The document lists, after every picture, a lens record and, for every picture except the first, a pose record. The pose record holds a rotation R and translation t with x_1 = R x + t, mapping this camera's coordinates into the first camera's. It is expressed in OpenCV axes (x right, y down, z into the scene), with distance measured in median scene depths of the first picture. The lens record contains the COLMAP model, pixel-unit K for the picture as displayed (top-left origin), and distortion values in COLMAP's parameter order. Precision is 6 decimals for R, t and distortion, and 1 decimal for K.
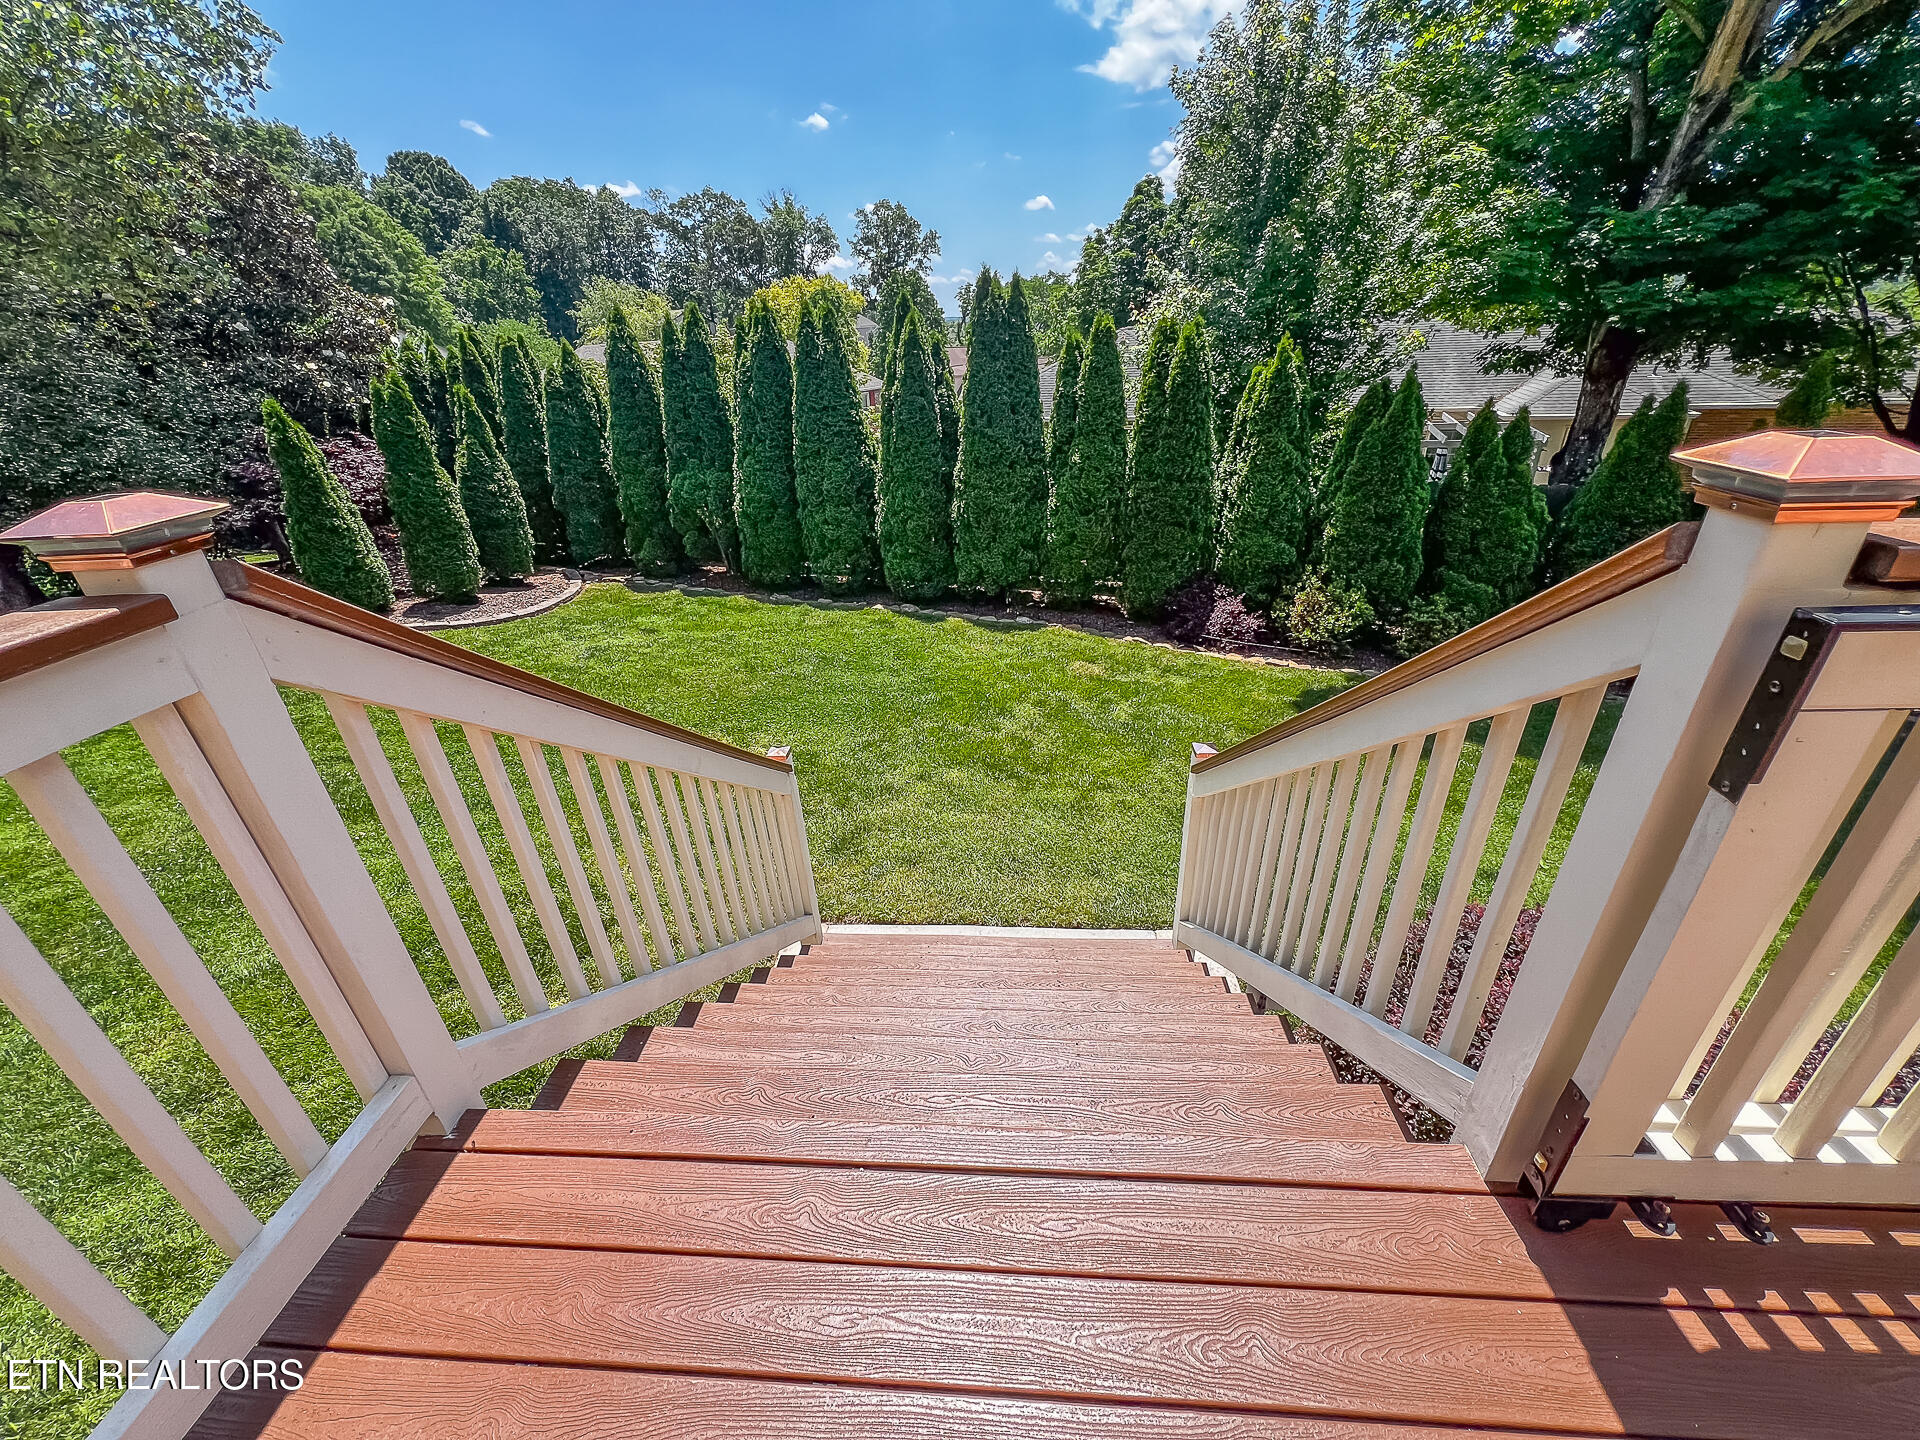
lens RADIAL K [[766.4, 0, 960.2], [0, 766.4, 731.1], [0, 0, 1]] dist [-0.008708, -0.000279]
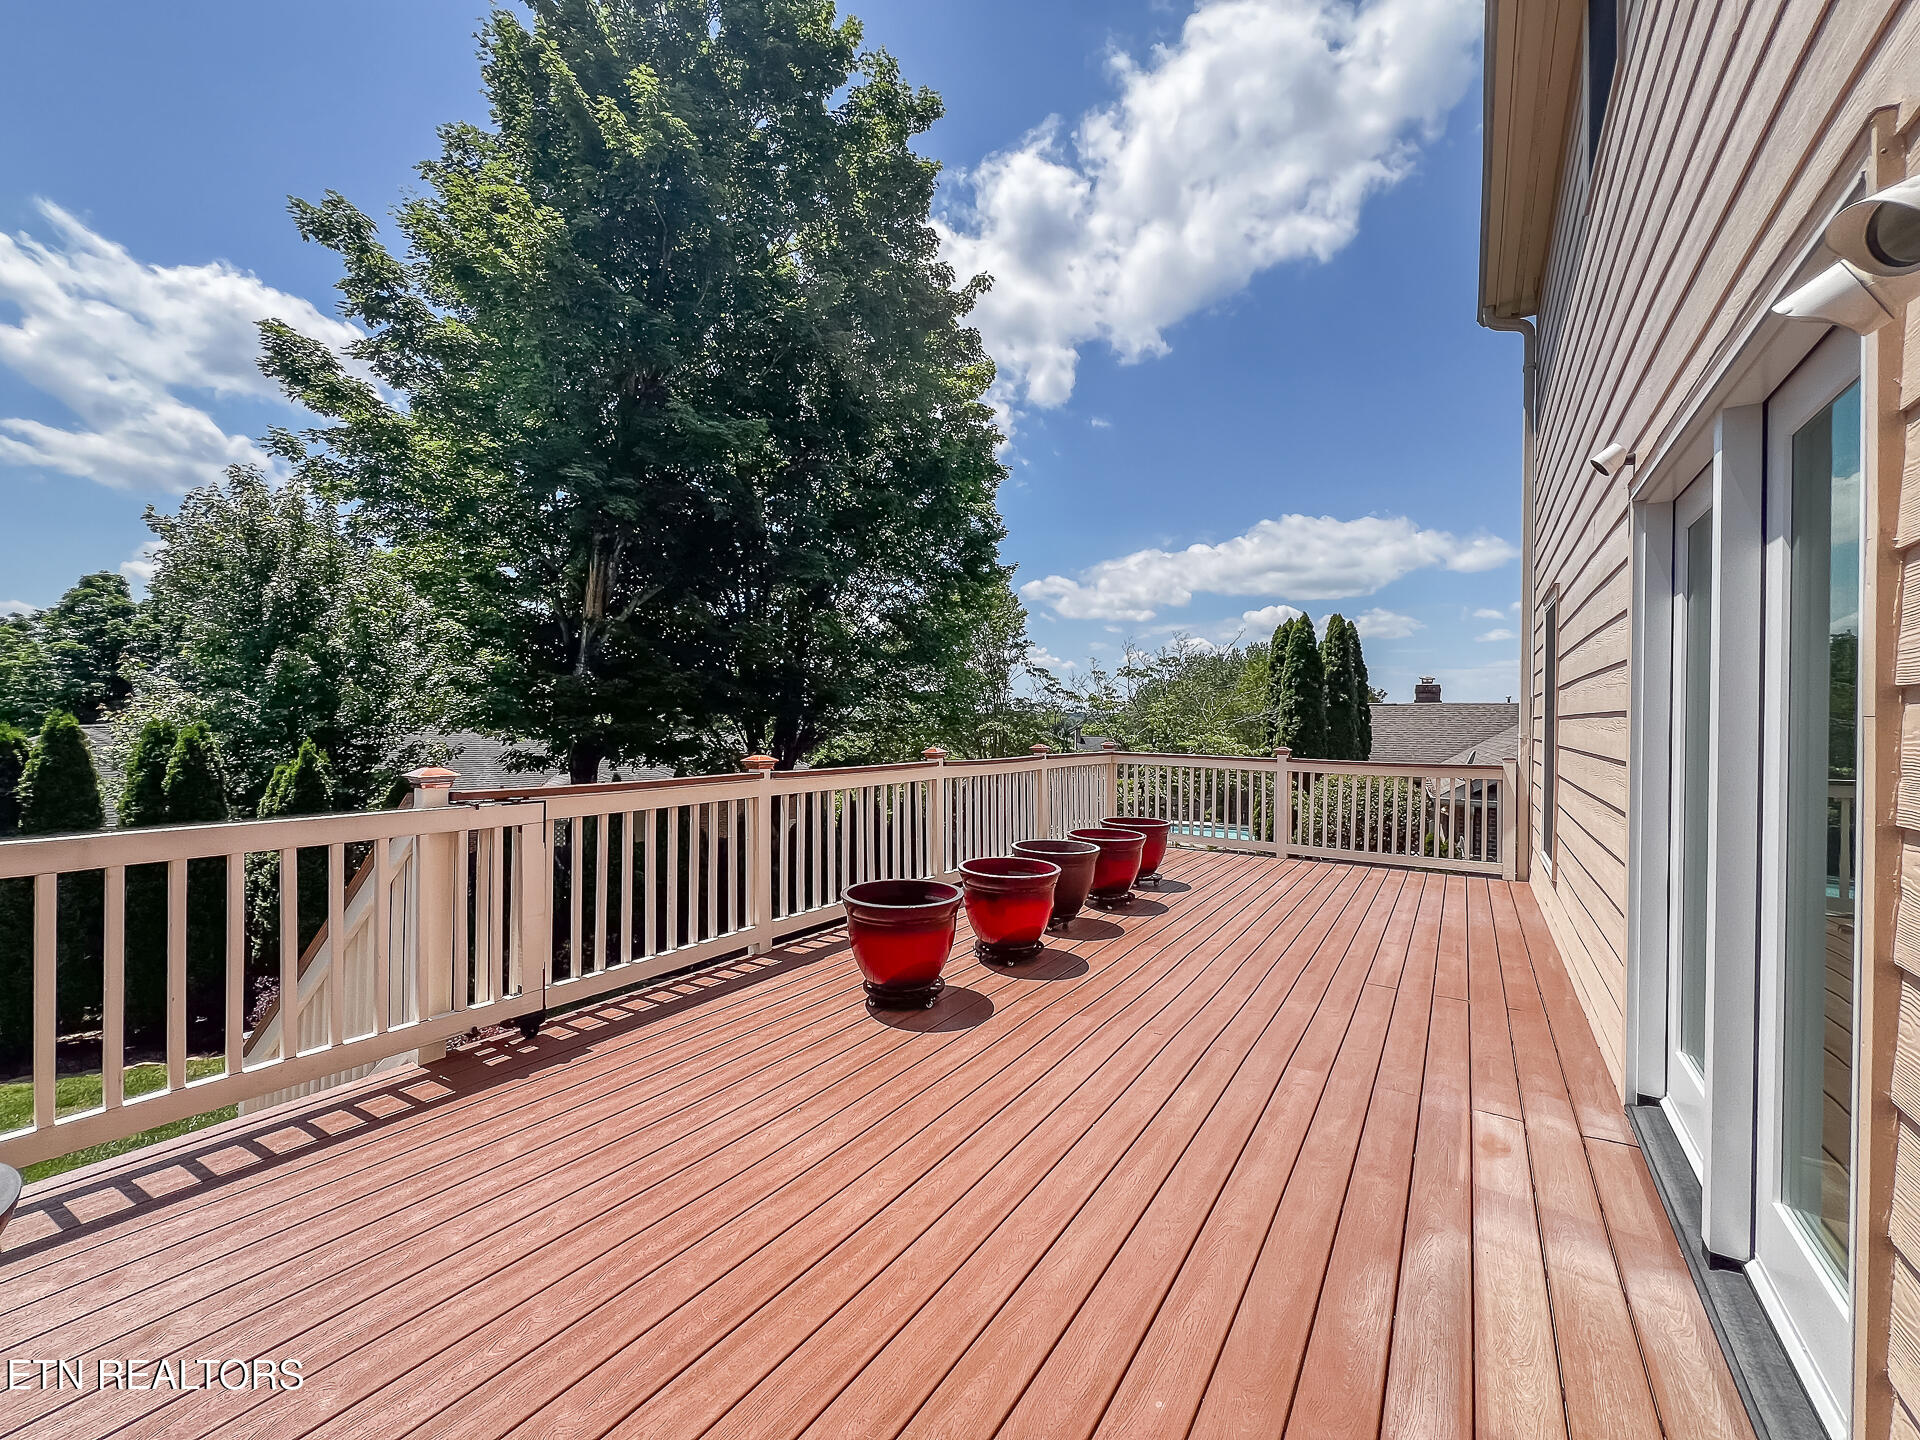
lens RADIAL K [[769.4, 0, 951.5], [0, 769.4, 715.3], [0, 0, 1]] dist [-0.001552, -0.000349]
pose [[0.499372, 0.060138, 0.864298, -0.067857], [0.374701, 0.884474, -0.278036, 0.100227], [-0.781170, 0.462697, 0.419148, -0.196650]]
